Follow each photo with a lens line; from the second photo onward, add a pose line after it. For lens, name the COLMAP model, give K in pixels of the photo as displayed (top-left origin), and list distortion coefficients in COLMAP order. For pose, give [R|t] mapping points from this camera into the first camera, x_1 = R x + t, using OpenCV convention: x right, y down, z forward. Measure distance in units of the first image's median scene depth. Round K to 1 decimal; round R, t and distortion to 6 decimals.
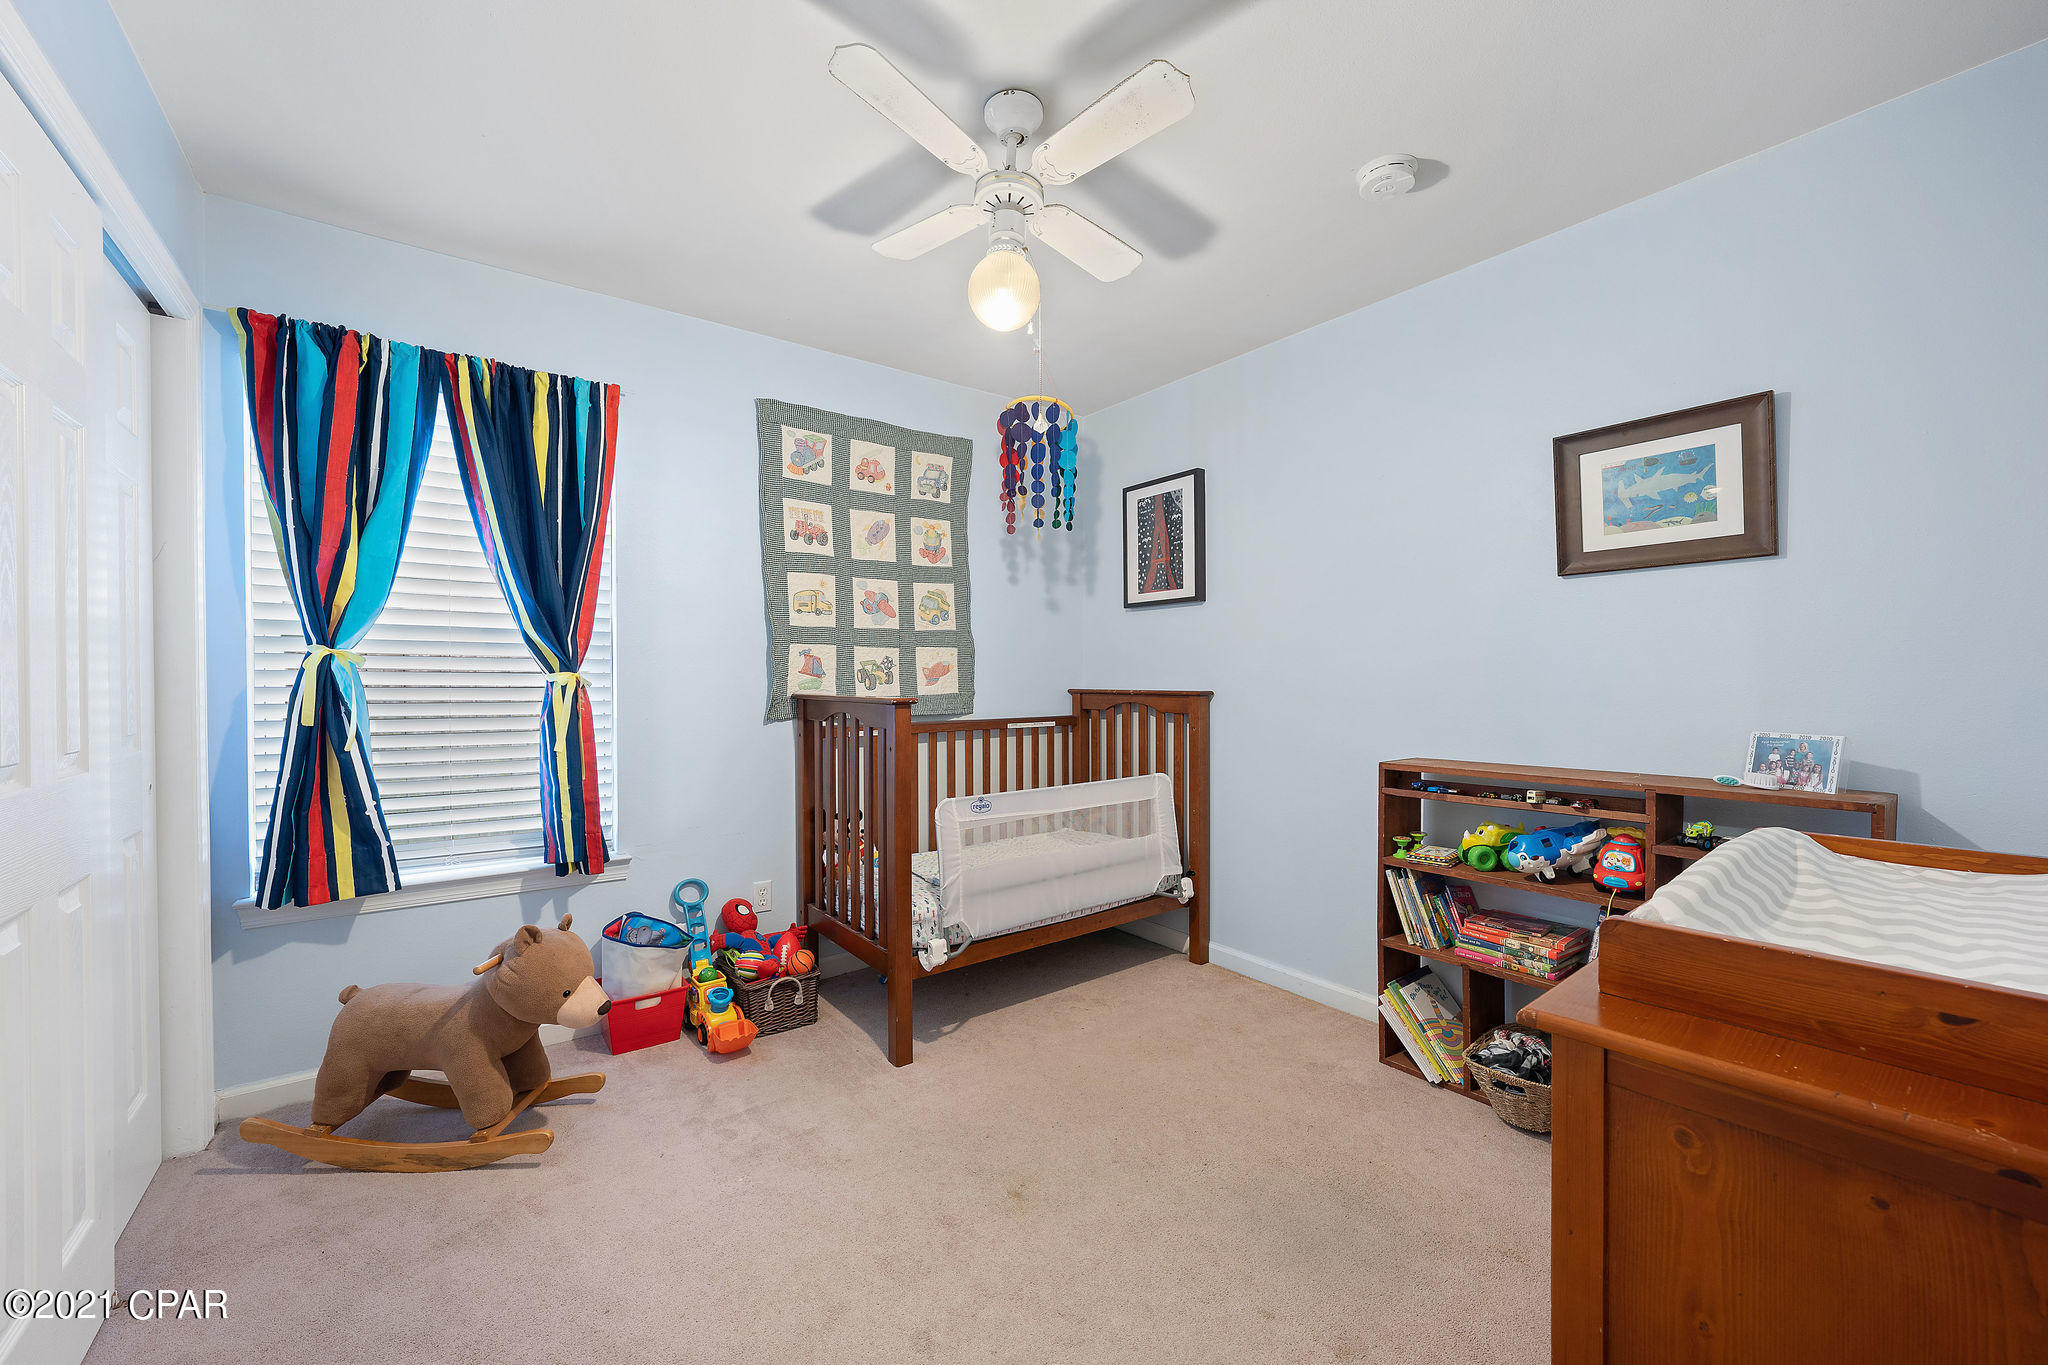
lens RADIAL K [[793.3, 0, 1024.0], [0, 793.3, 682.5], [0, 0, 1]] dist [-0.000561, 0.000115]
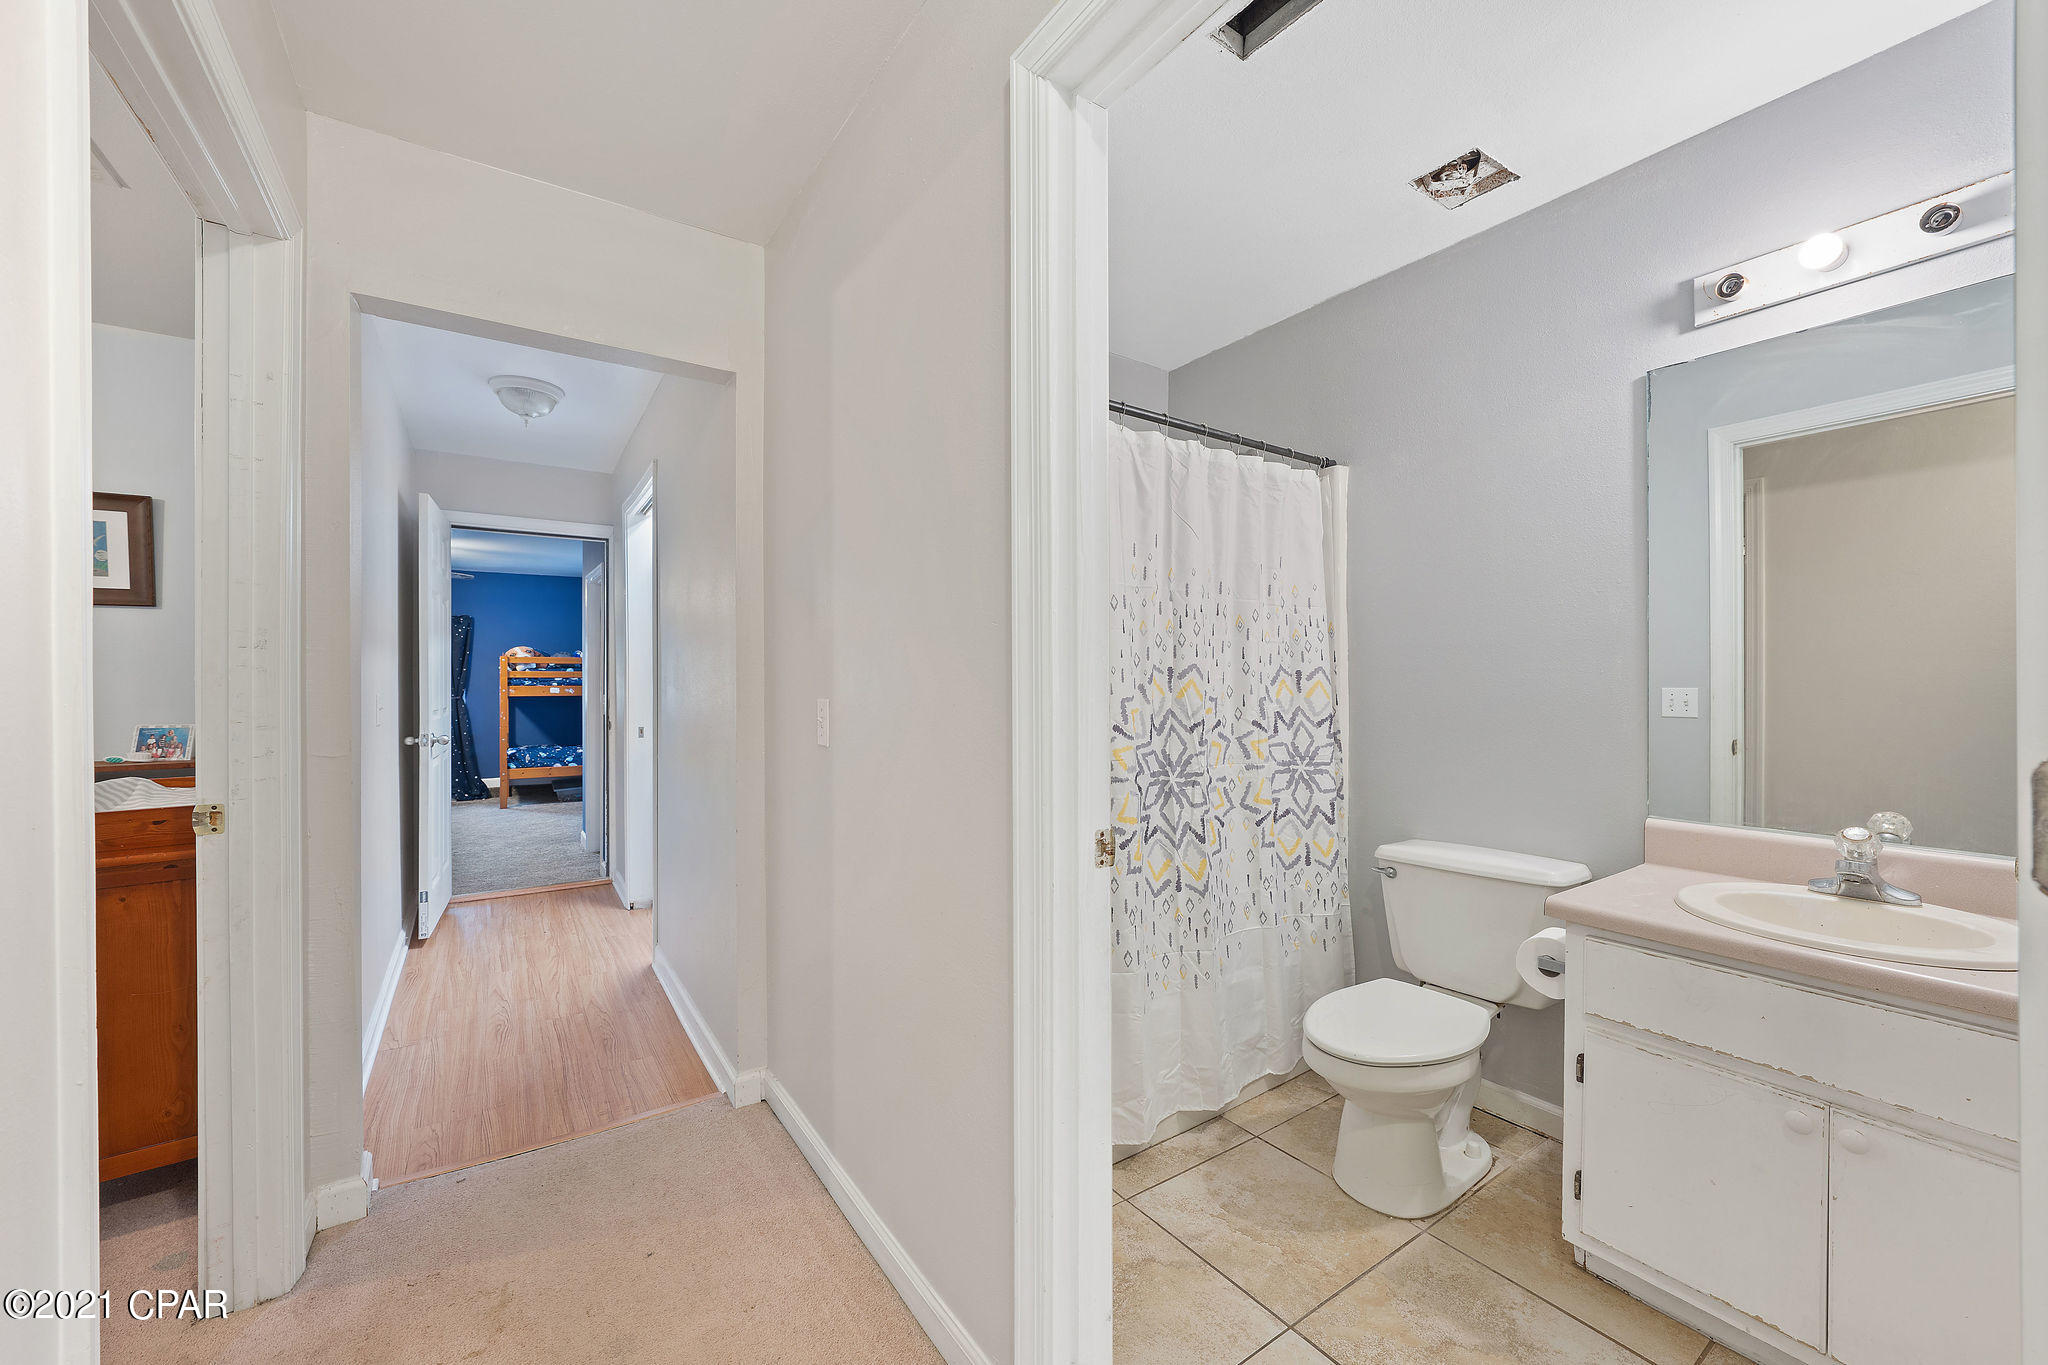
lens RADIAL K [[793.3, 0, 1024.0], [0, 793.3, 682.5], [0, 0, 1]] dist [-0.000561, 0.000115]
pose [[0.053274, 0.003997, 0.998572, -0.464187], [0.008957, 0.999950, -0.004480, 0.004620], [-0.998540, 0.009183, 0.053235, -0.726747]]
